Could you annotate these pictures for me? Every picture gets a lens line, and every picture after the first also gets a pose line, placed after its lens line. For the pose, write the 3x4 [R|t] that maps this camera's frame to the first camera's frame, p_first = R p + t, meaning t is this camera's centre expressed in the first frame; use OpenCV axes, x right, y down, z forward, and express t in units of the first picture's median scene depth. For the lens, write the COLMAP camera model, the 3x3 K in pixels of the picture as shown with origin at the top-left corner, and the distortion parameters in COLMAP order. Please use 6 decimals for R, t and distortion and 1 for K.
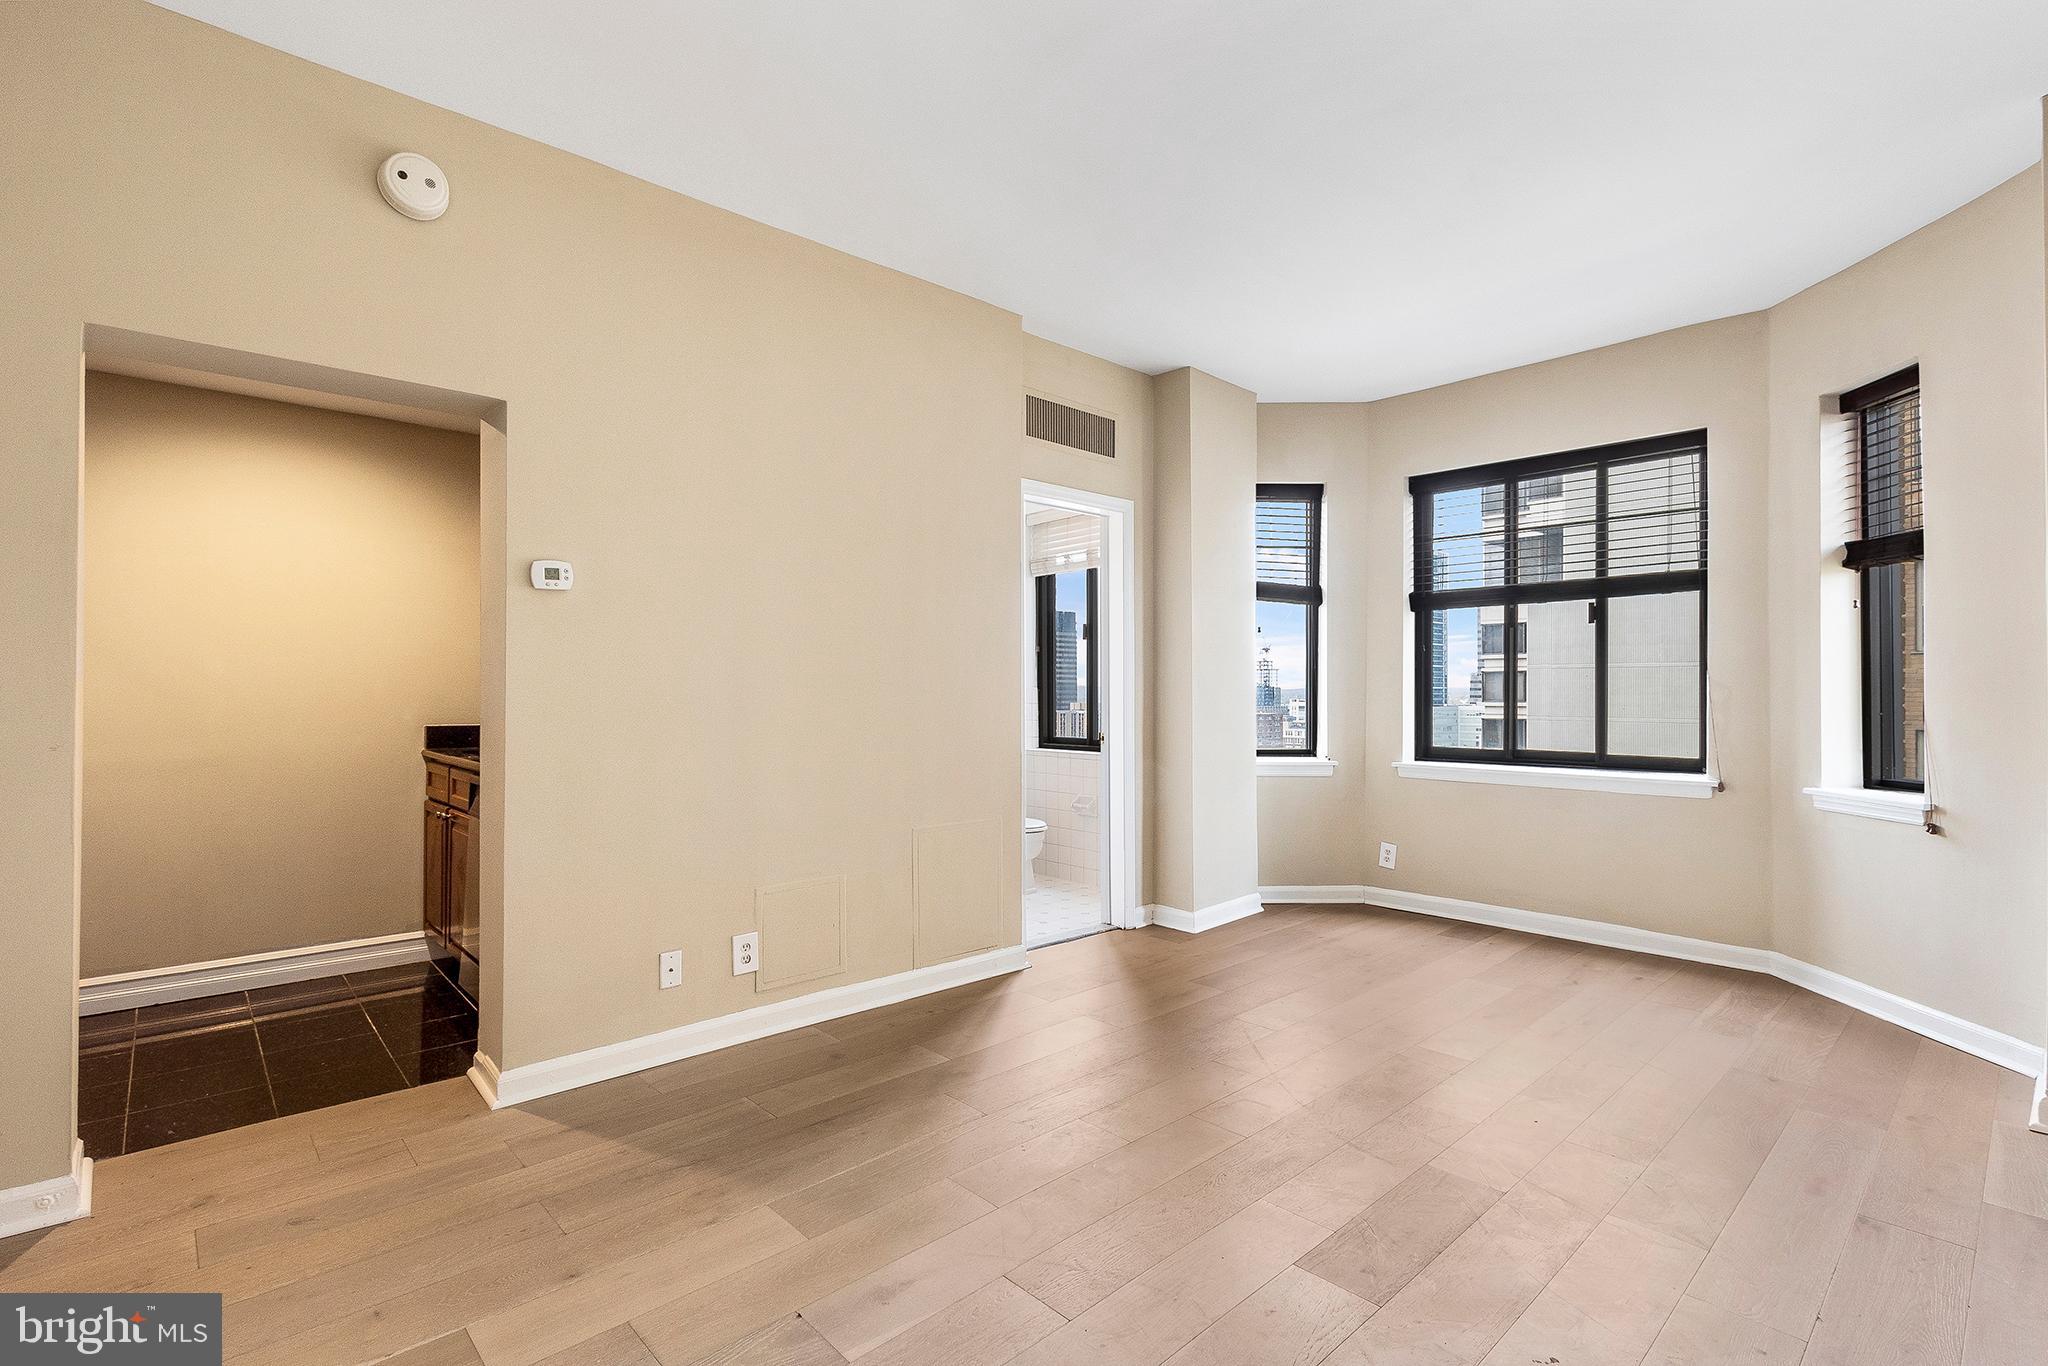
lens RADIAL K [[945.4, 0, 1016.9], [0, 945.4, 681.8], [0, 0, 1]] dist [0.000063, -0.000125]
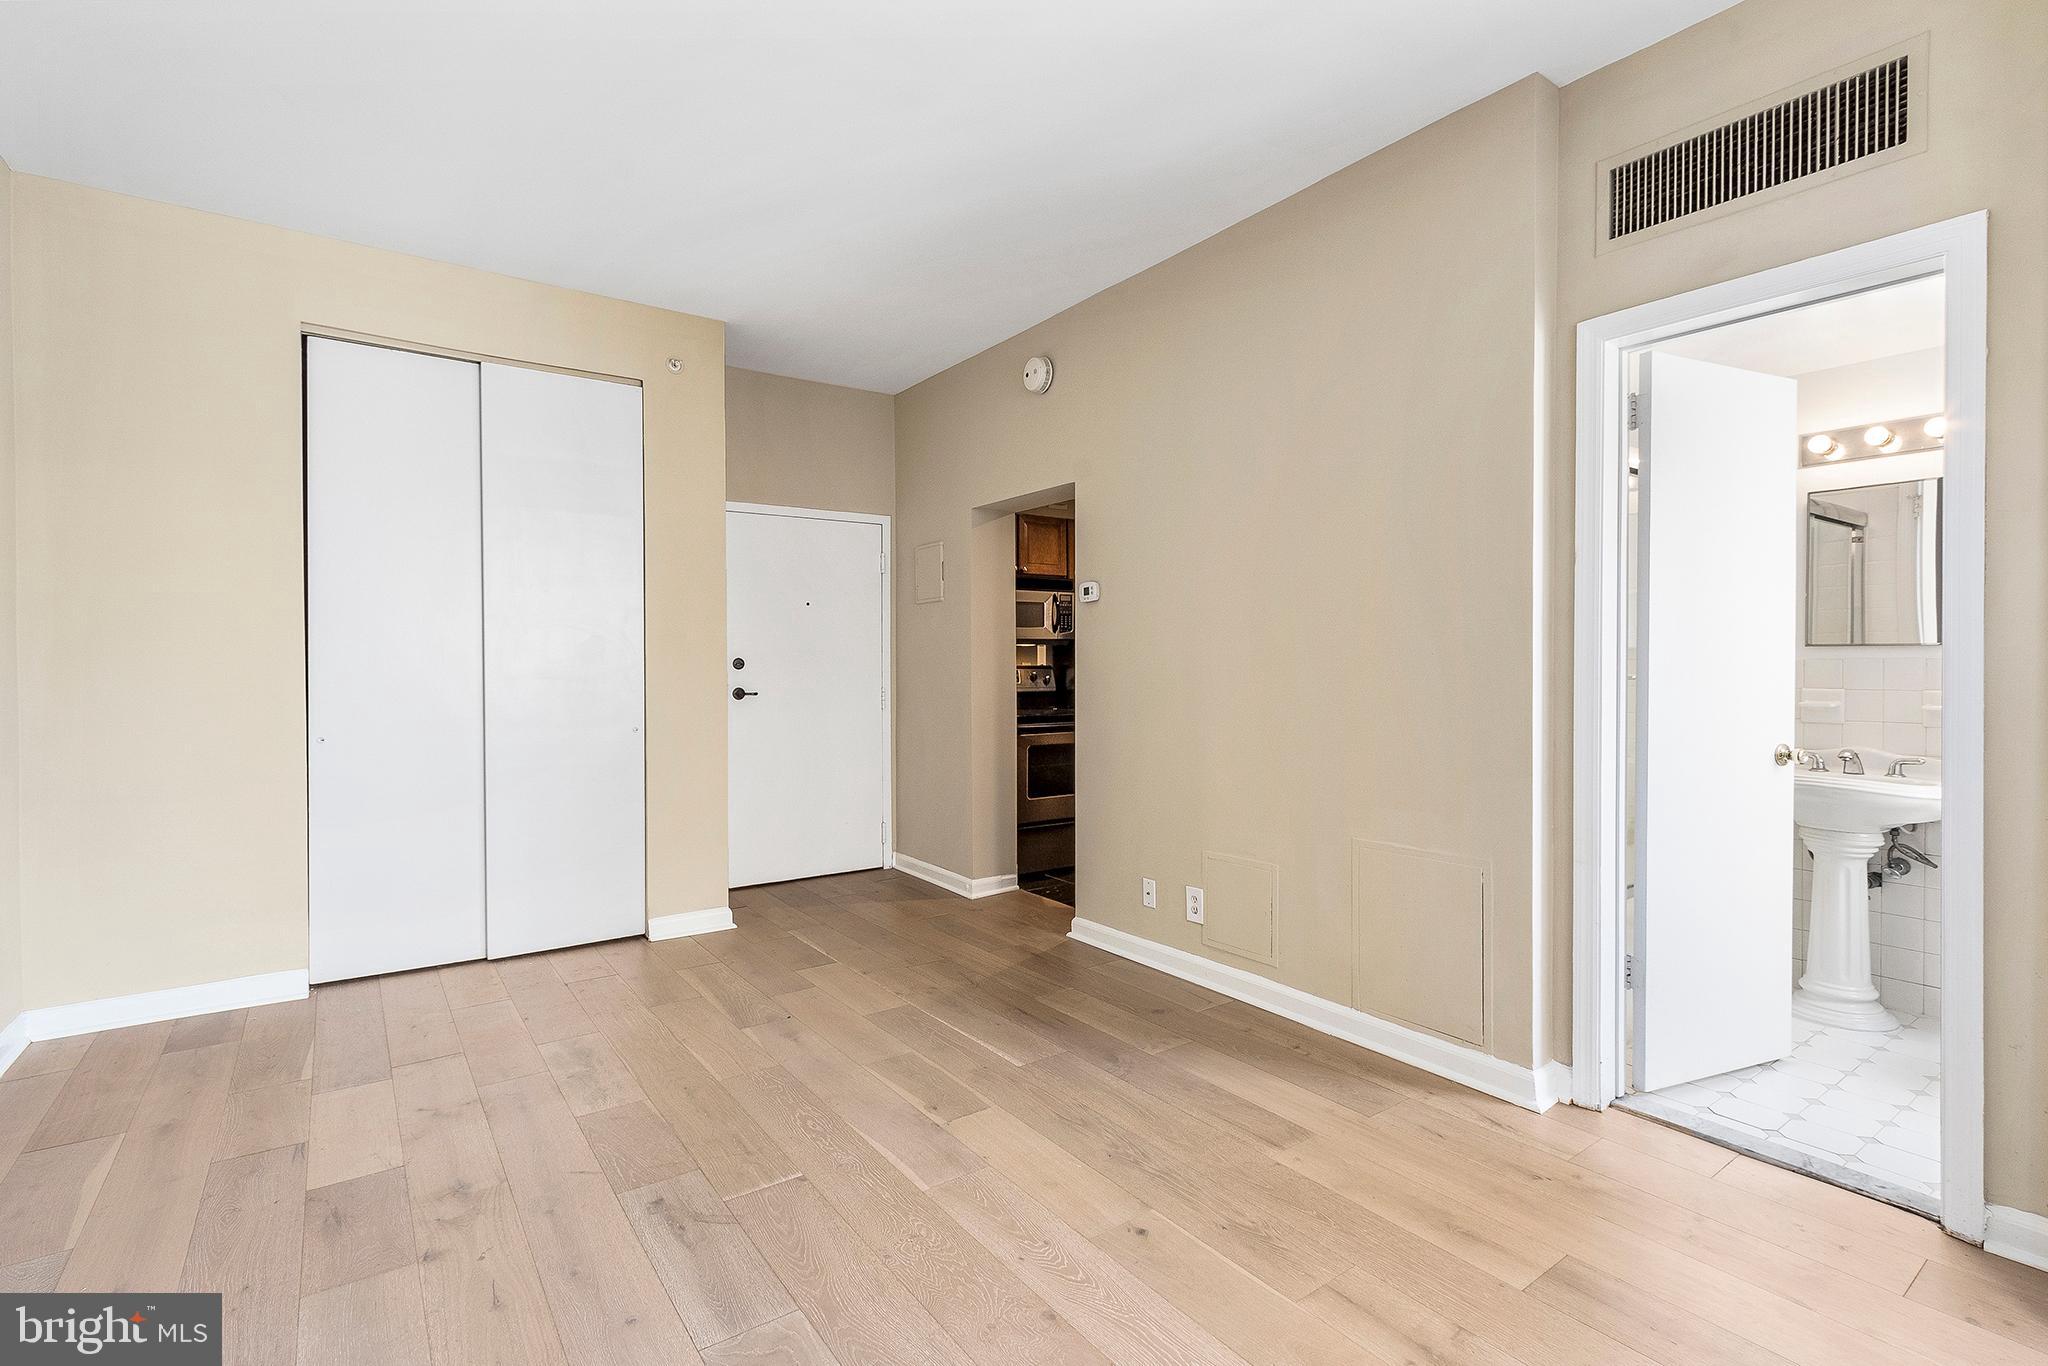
lens RADIAL K [[945.4, 0, 1028.8], [0, 945.4, 680.7], [0, 0, 1]] dist [0.000063, -0.000125]
pose [[-0.106529, 0.020750, -0.994093, 0.896442], [0.013556, 0.999720, 0.019414, -0.003820], [0.994217, -0.011408, -0.106780, 0.981849]]
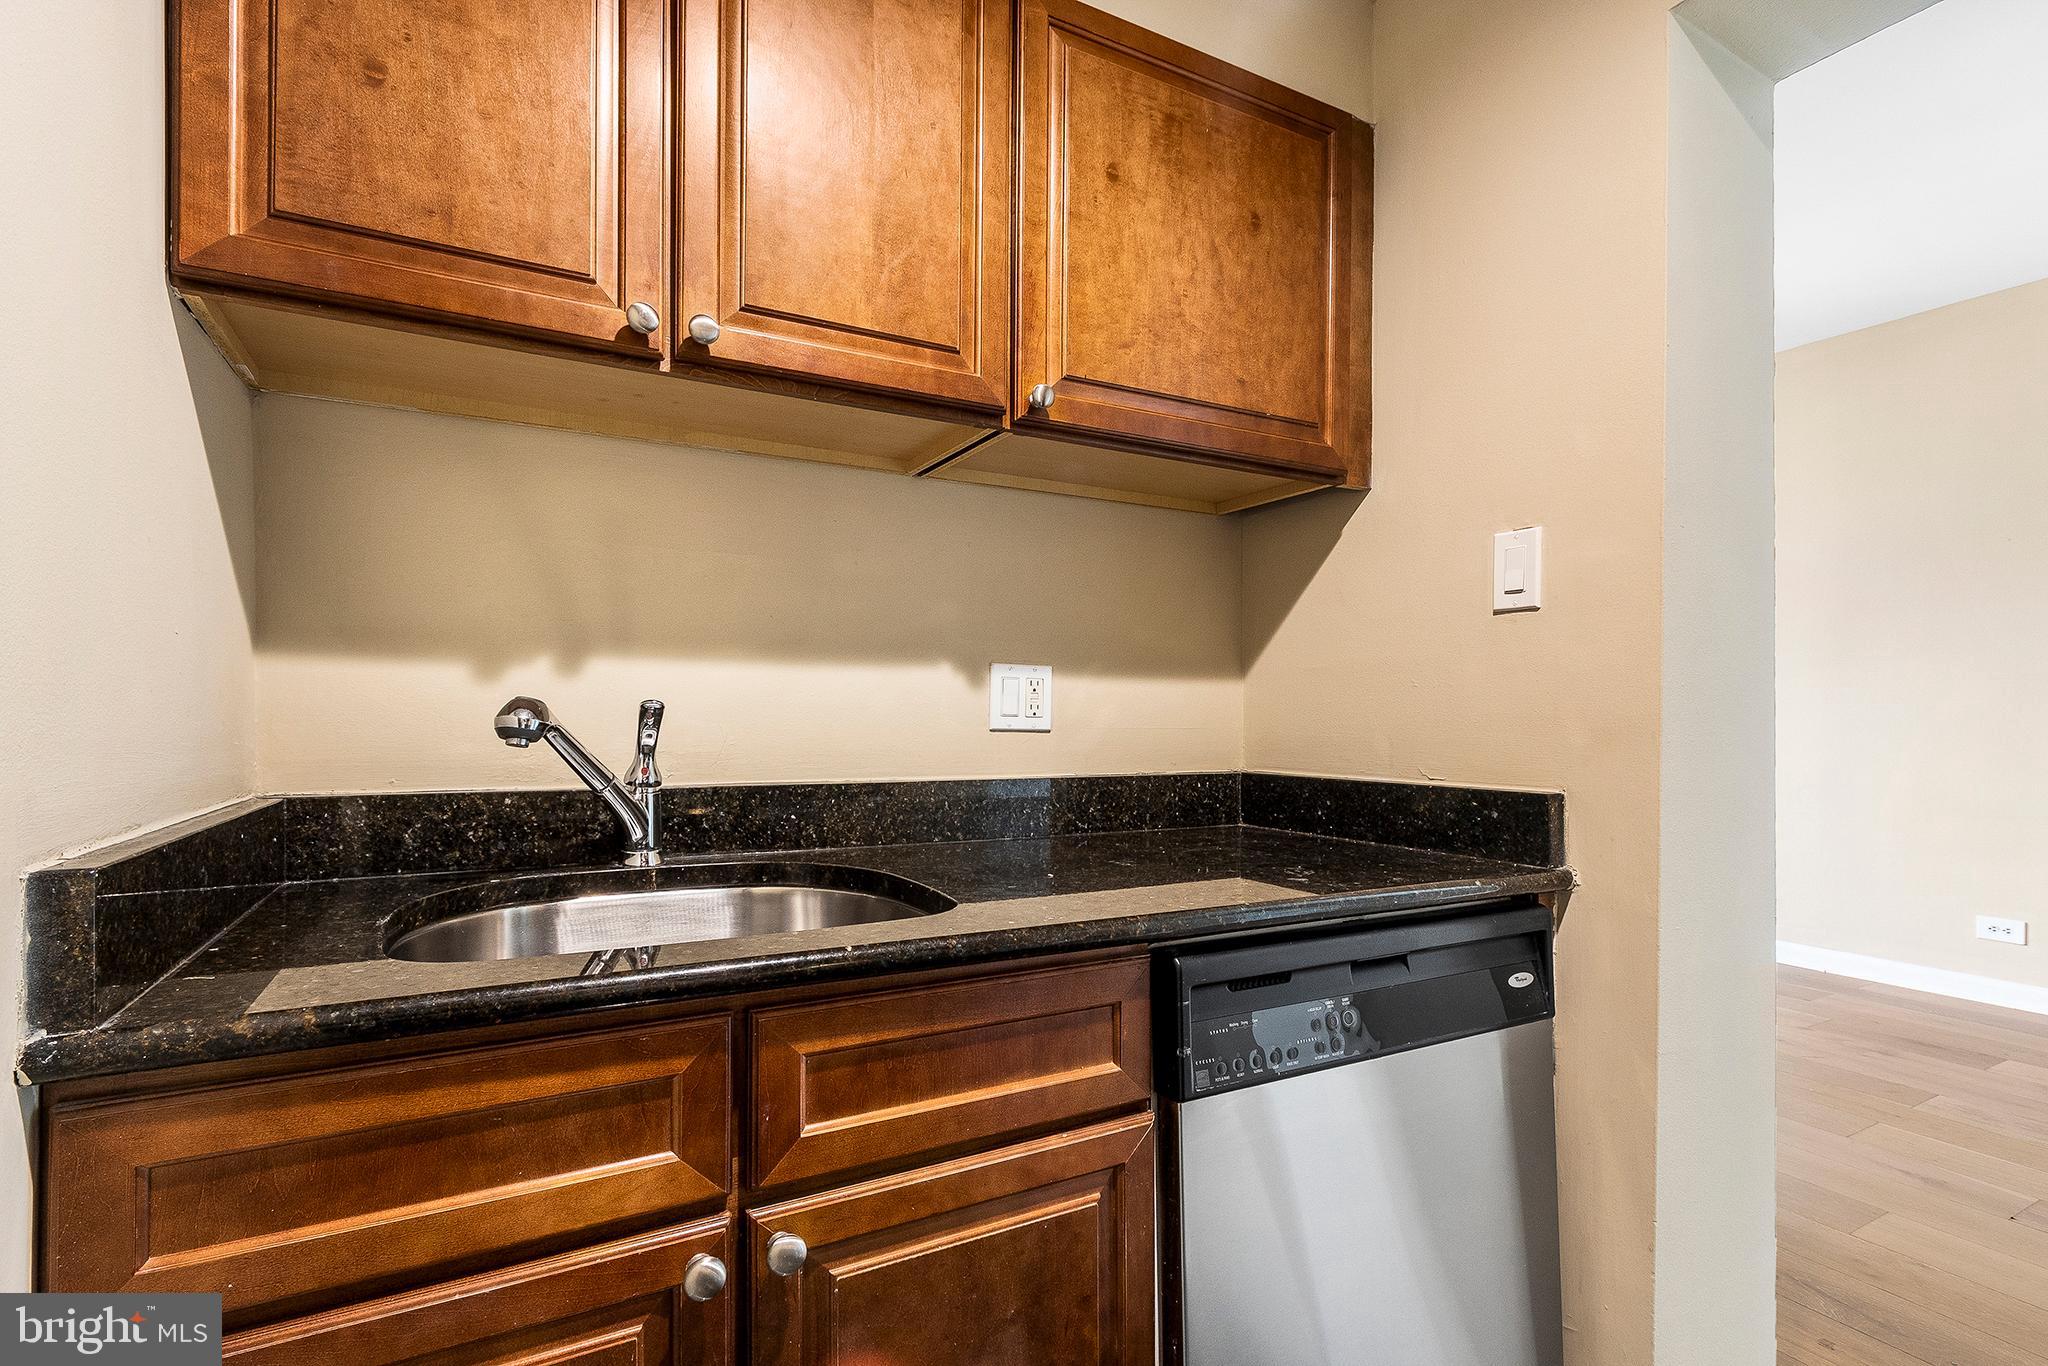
lens RADIAL K [[945.4, 0, 1015.3], [0, 945.4, 703.0], [0, 0, 1]] dist [0.000063, -0.000125]
pose [[0.255467, 0.005570, 0.966802, -1.025024], [-0.013466, 0.999907, -0.002202, 0.021729], [-0.966724, -0.012456, 0.255518, 1.133364]]
